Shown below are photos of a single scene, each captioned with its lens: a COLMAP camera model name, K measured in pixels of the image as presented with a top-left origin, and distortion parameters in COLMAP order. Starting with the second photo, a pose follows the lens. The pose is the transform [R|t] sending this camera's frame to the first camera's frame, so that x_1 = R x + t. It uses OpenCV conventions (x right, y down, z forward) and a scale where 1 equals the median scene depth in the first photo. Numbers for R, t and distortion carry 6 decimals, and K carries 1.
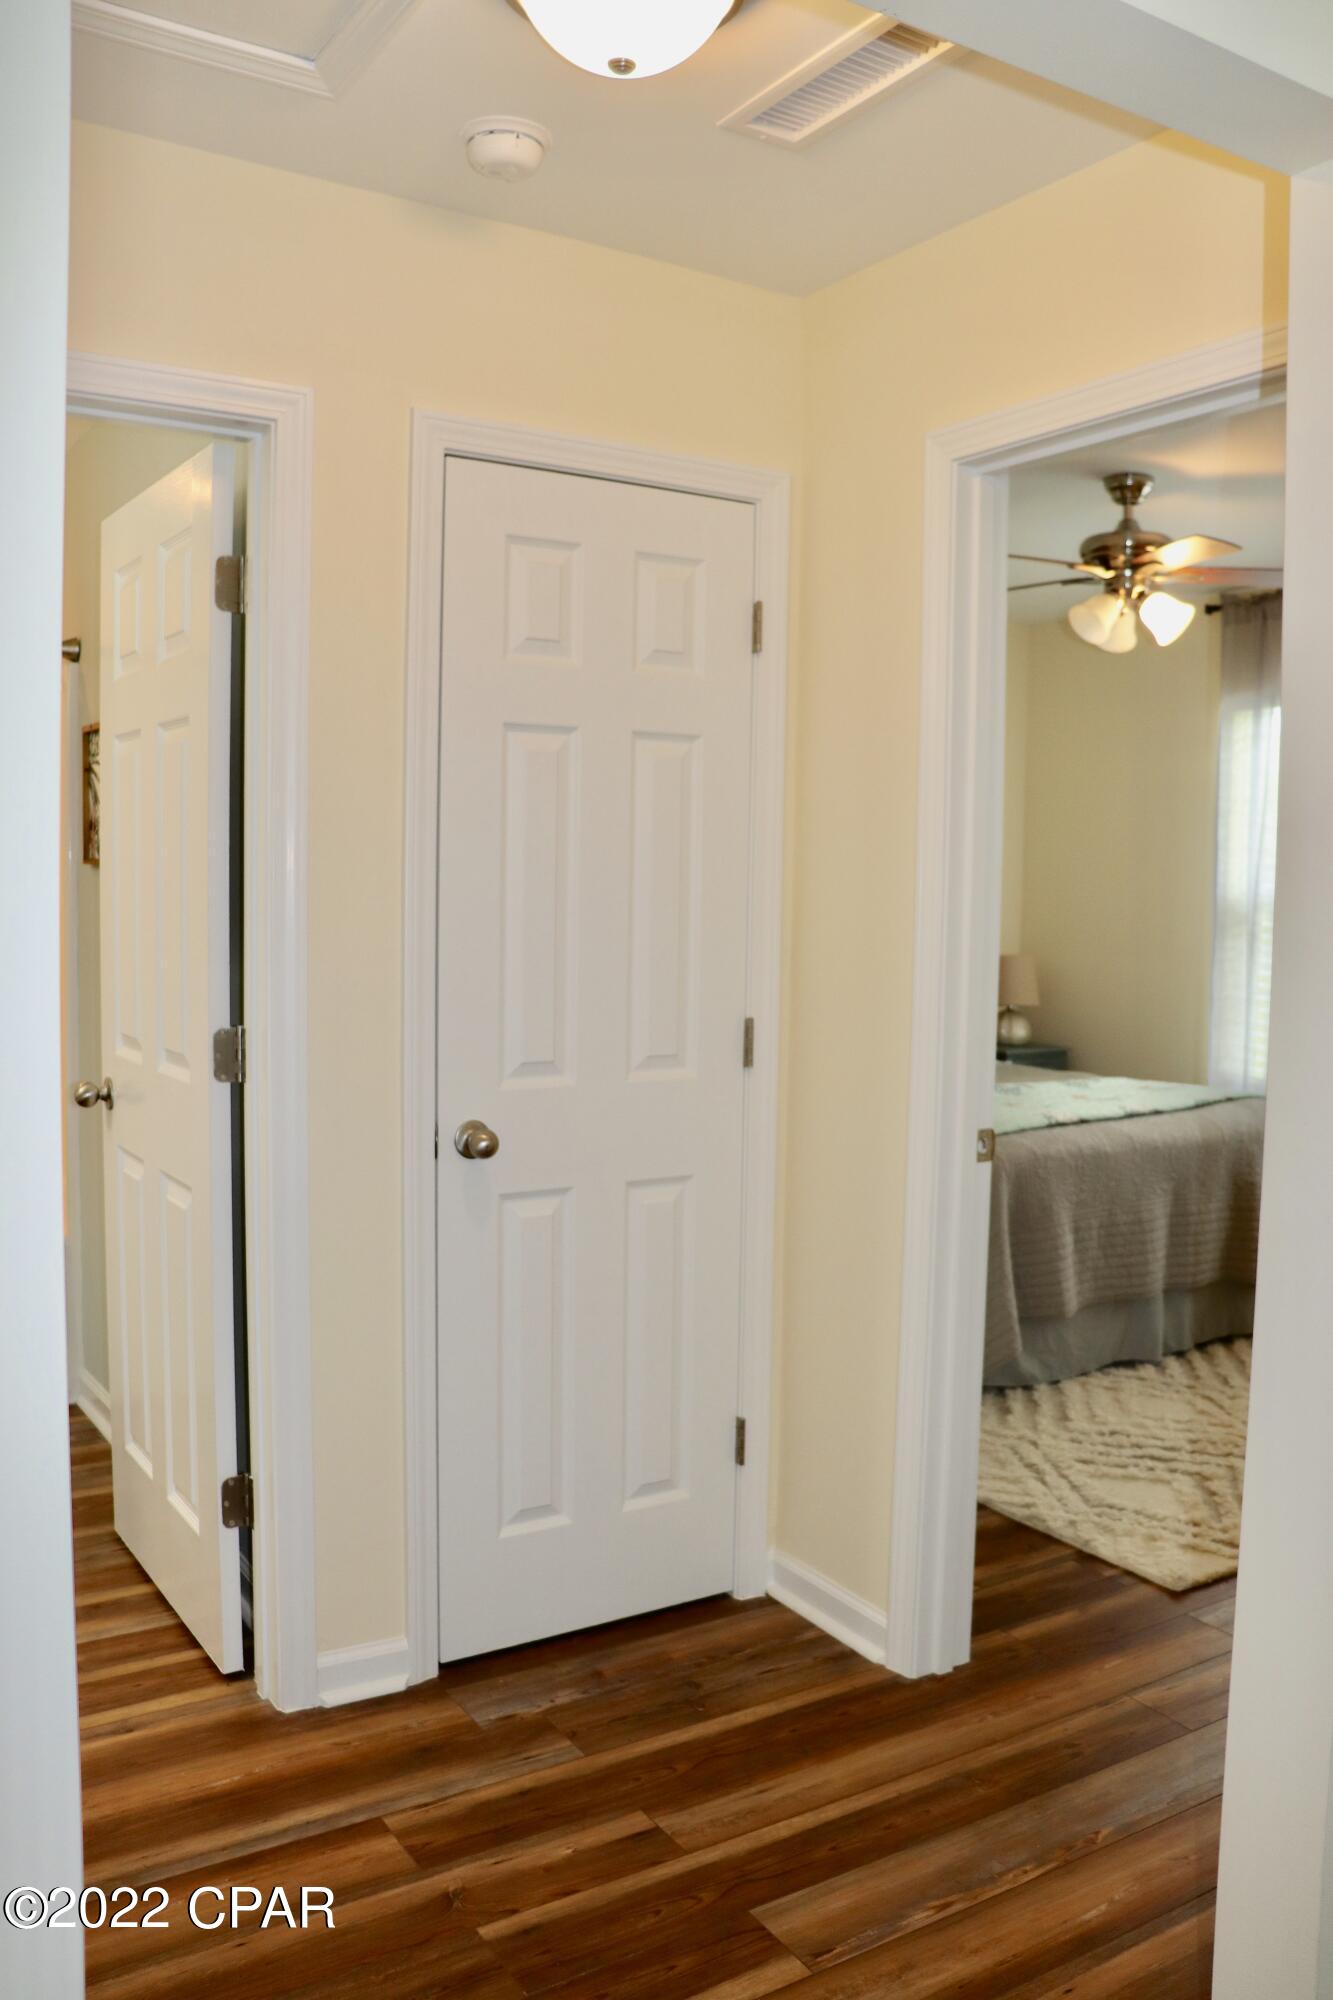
lens RADIAL K [[1730.4, 0, 666.5], [0, 1730.4, 1000.0], [0, 0, 1]] dist [-0.186110, 0.190507]
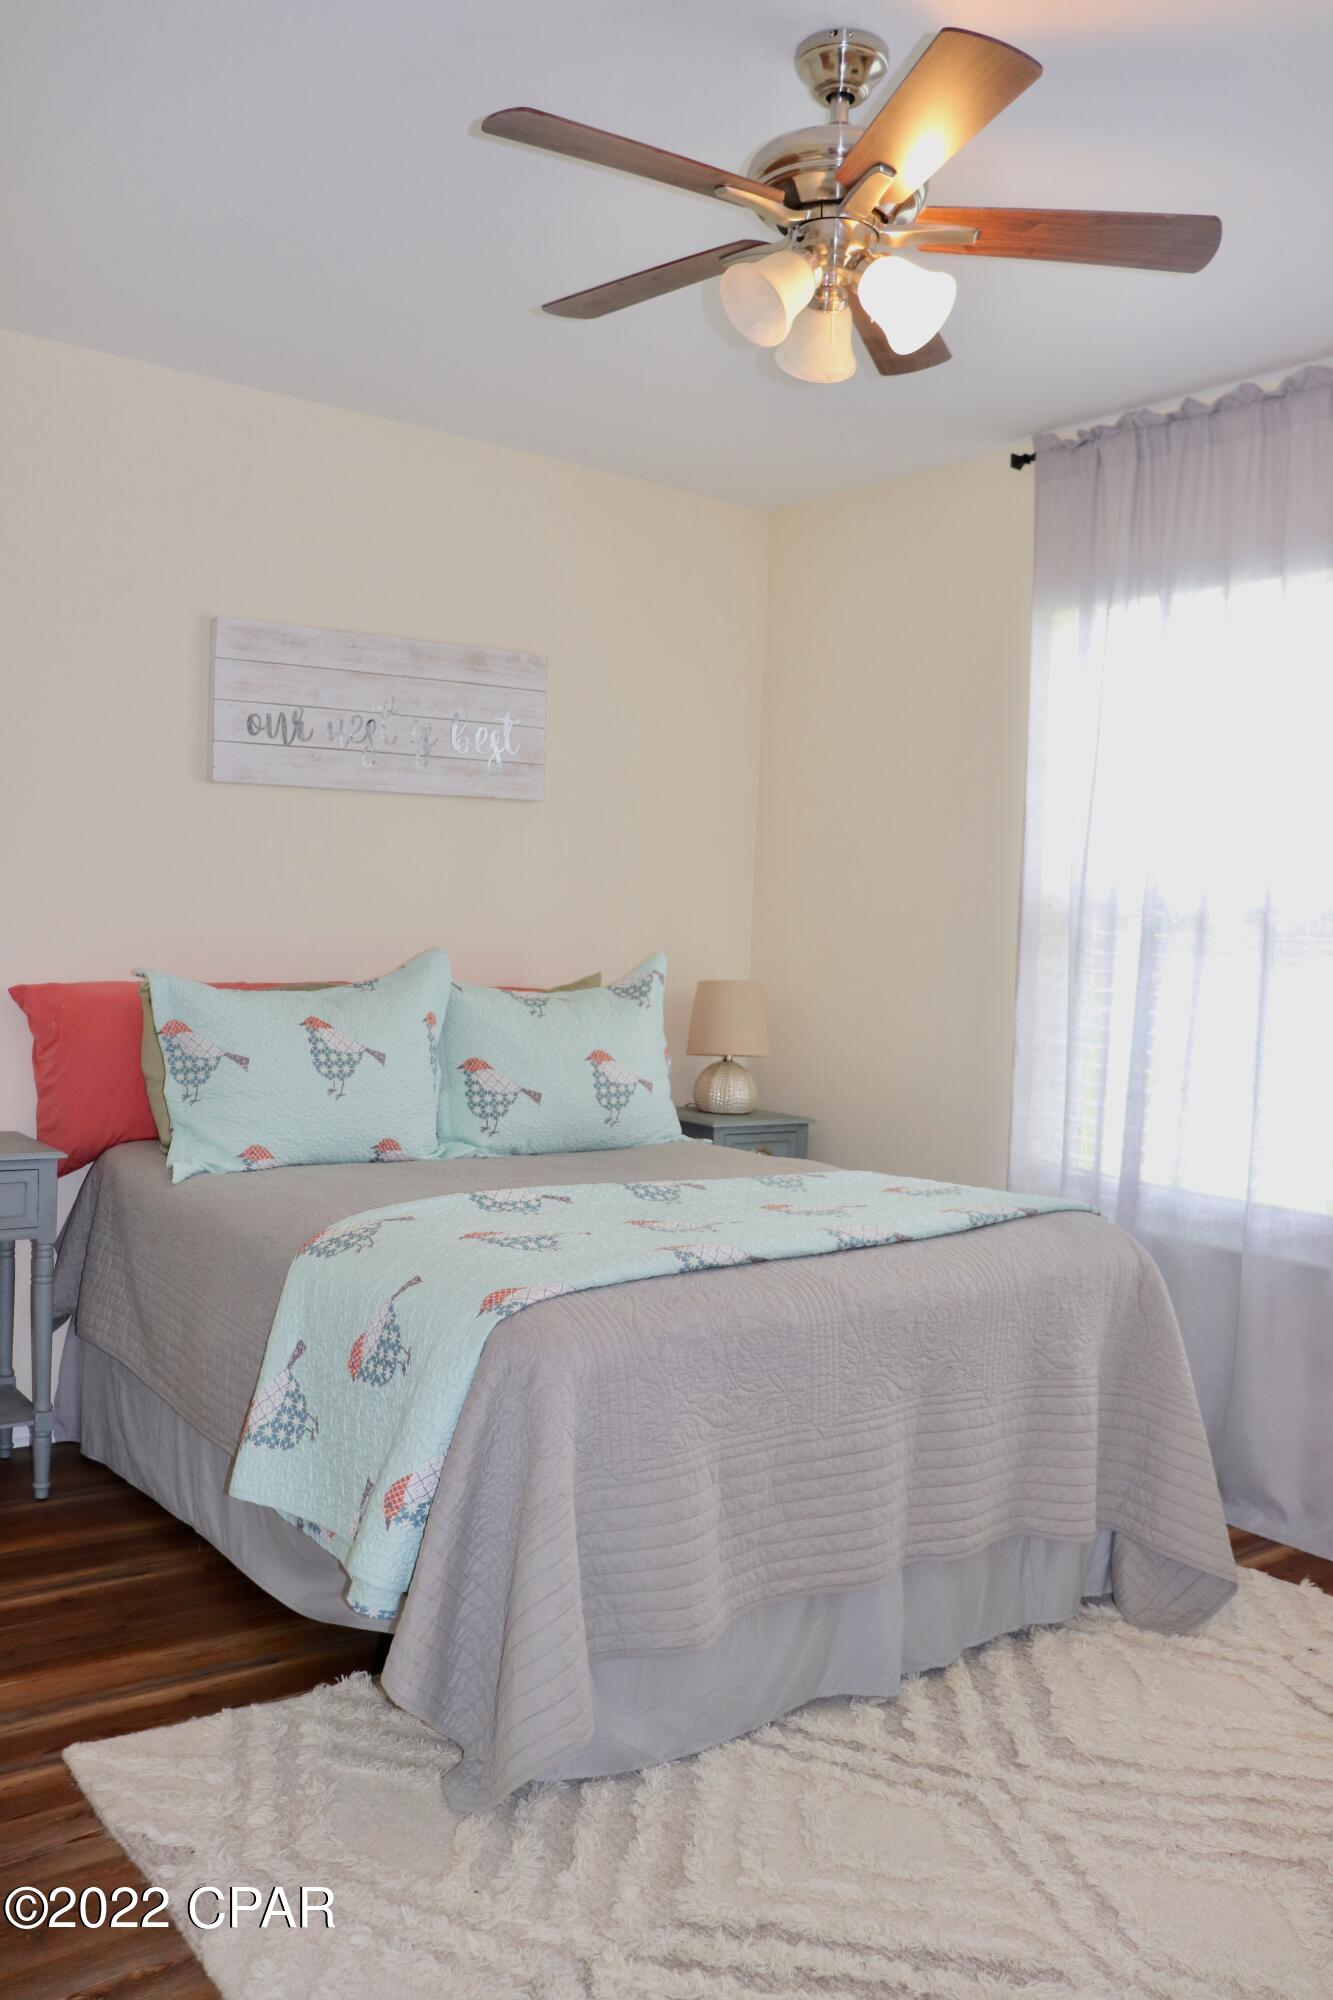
lens RADIAL K [[1730.4, 0, 666.5], [0, 1730.4, 1000.0], [0, 0, 1]] dist [-0.186110, 0.190507]
pose [[0.995718, 0.019593, 0.090347, 0.164523], [-0.016474, 0.999247, -0.035143, 0.007998], [-0.090968, 0.033504, 0.995290, 0.457680]]
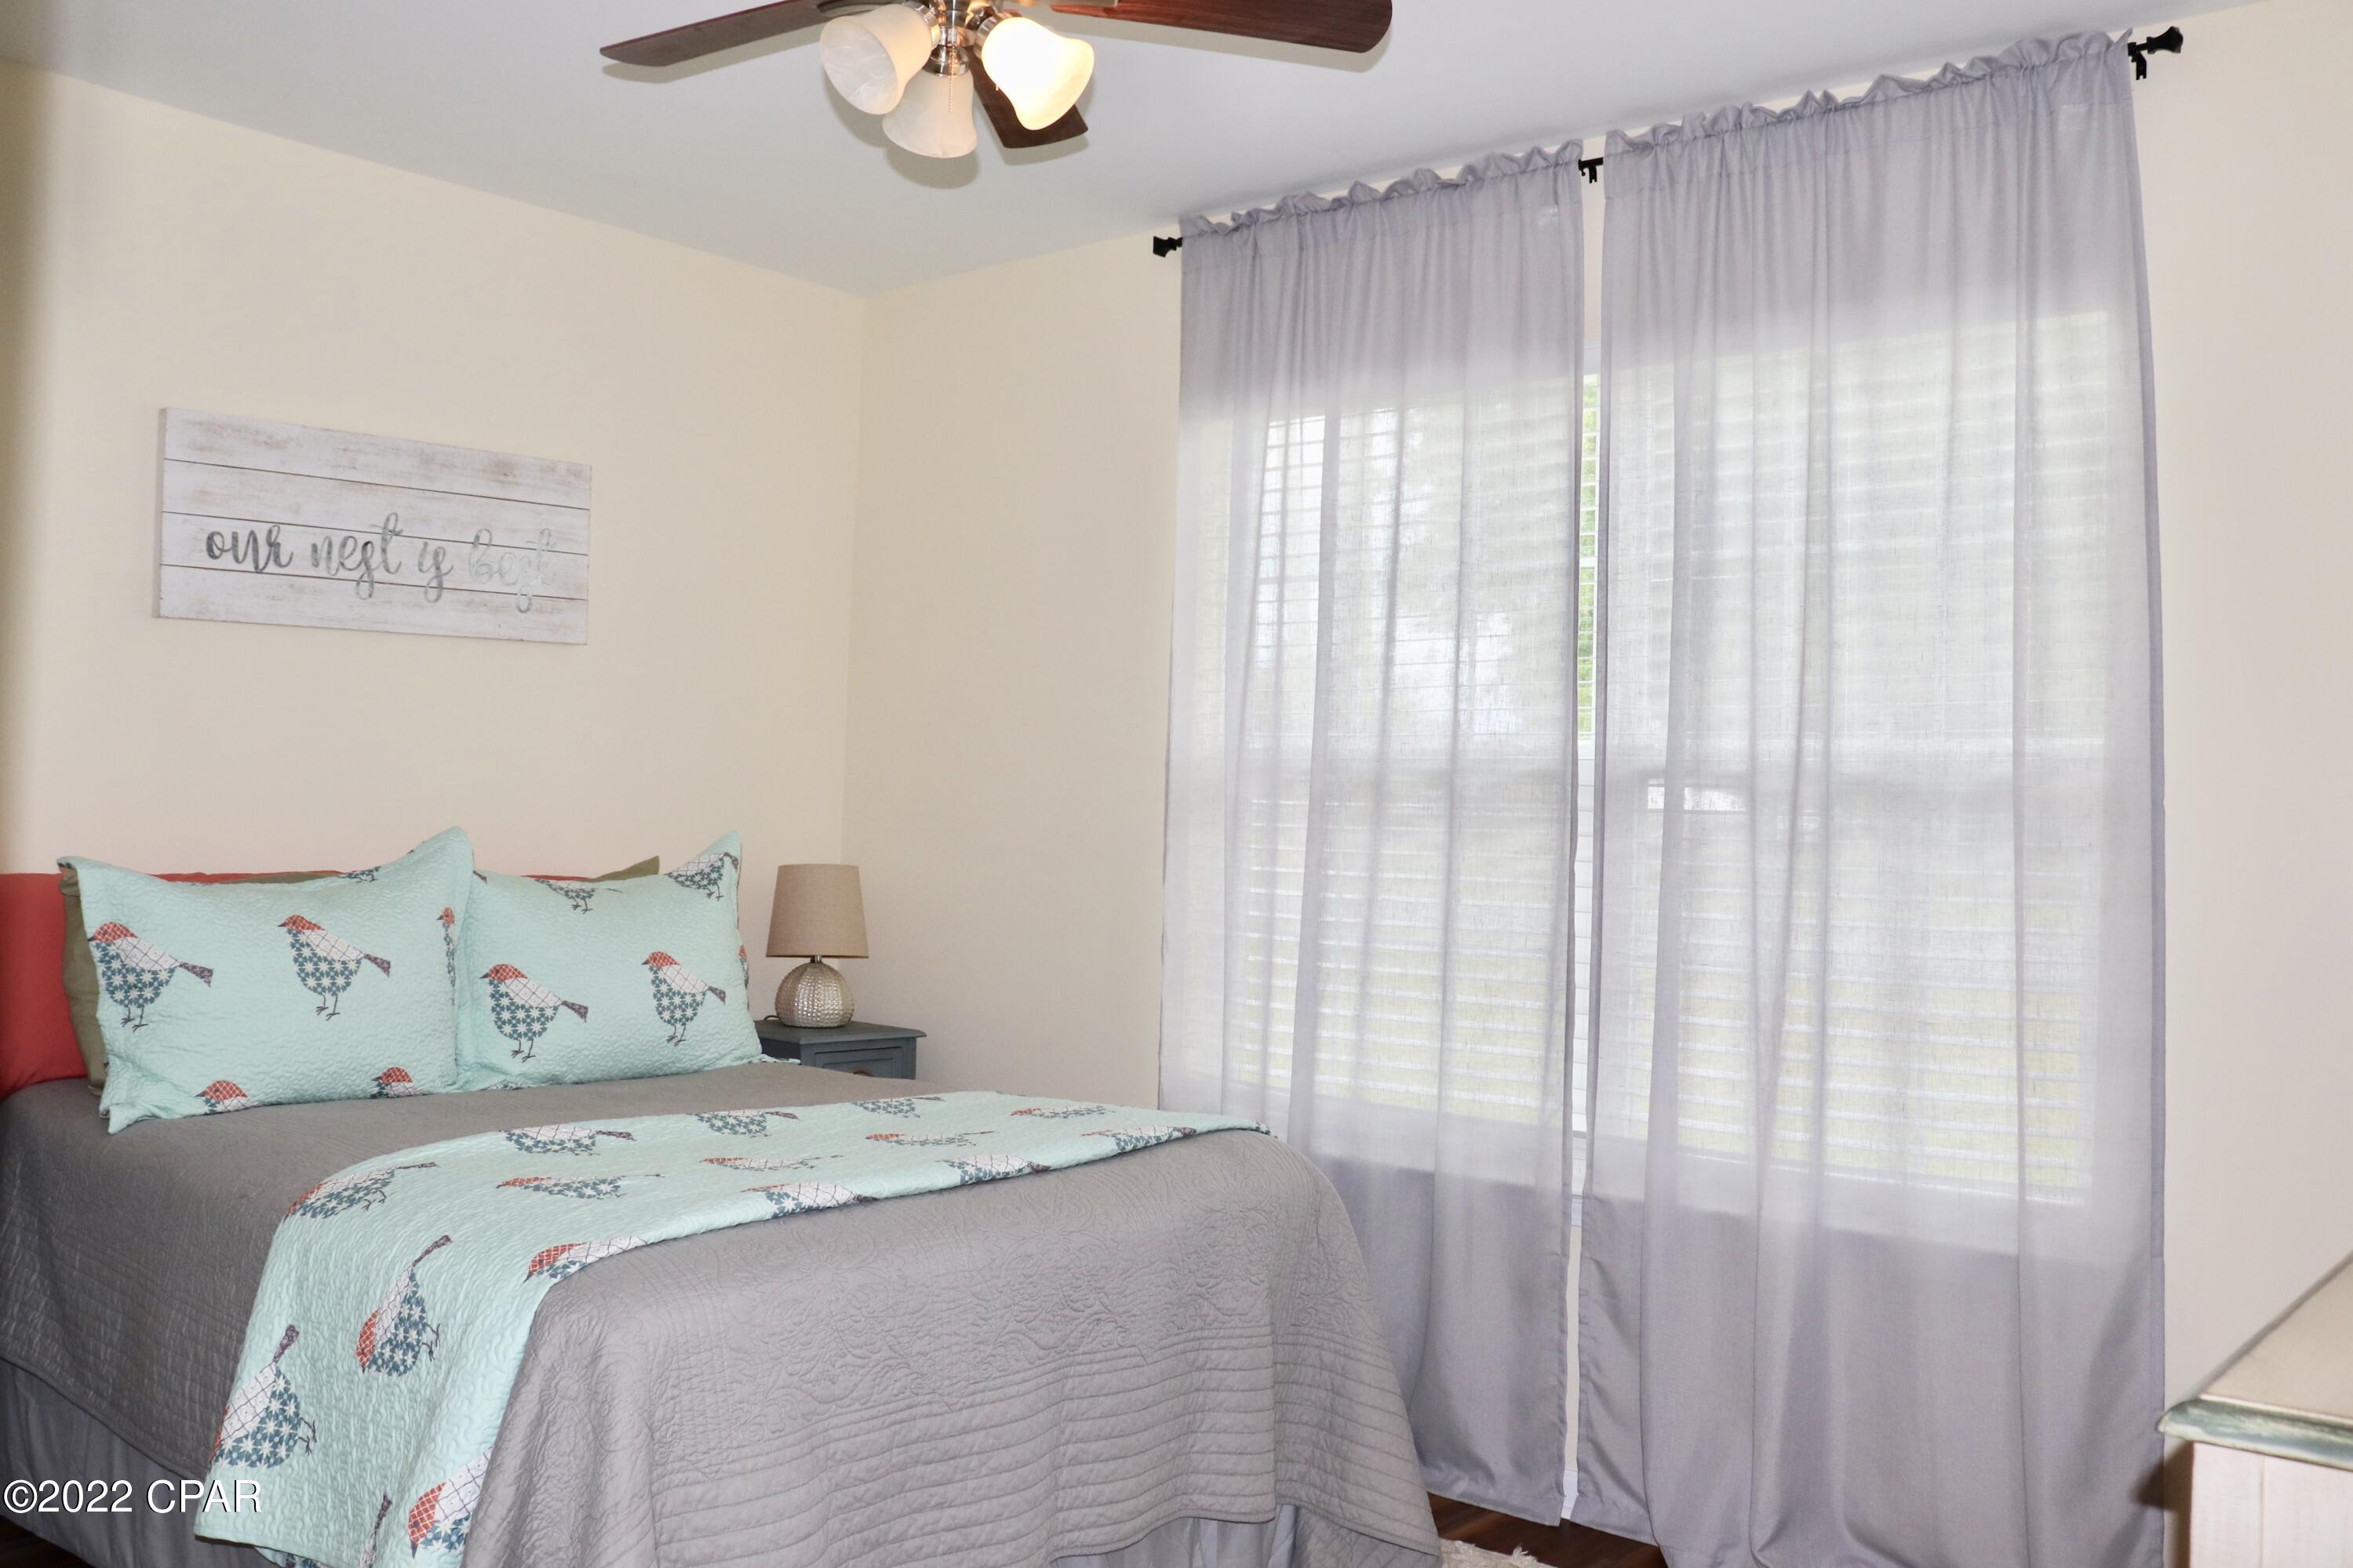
lens RADIAL K [[2035.6, 0, 1210.9], [0, 2035.6, 769.6], [0, 0, 1]] dist [-0.186110, 0.190507]
pose [[0.951561, 0.020043, 0.306807, 0.172861], [0.009034, 0.995619, -0.093061, 0.007193], [-0.307328, 0.091324, 0.947211, 0.478853]]
